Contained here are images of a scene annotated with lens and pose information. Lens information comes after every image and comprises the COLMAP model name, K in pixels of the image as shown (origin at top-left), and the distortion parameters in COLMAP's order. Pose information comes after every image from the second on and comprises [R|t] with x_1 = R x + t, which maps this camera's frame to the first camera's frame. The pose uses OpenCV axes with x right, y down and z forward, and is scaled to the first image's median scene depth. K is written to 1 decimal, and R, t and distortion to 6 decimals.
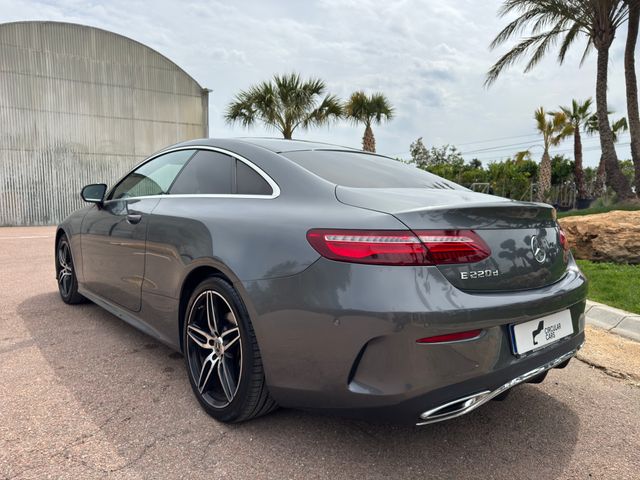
lens RADIAL K [[439.6, 0, 323.2], [0, 439.6, 239.5], [0, 0, 1]] dist [0.052610, -0.063877]
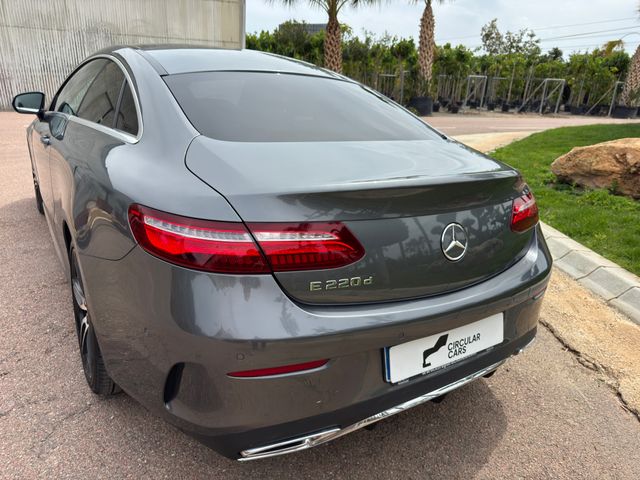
lens RADIAL K [[439.6, 0, 323.2], [0, 439.6, 239.5], [0, 0, 1]] dist [0.052610, -0.063877]
pose [[0.990263, 0.076982, -0.115987, 0.204328], [-0.046703, 0.968614, 0.244143, -0.087642], [0.131141, -0.236349, 0.962778, 0.155228]]
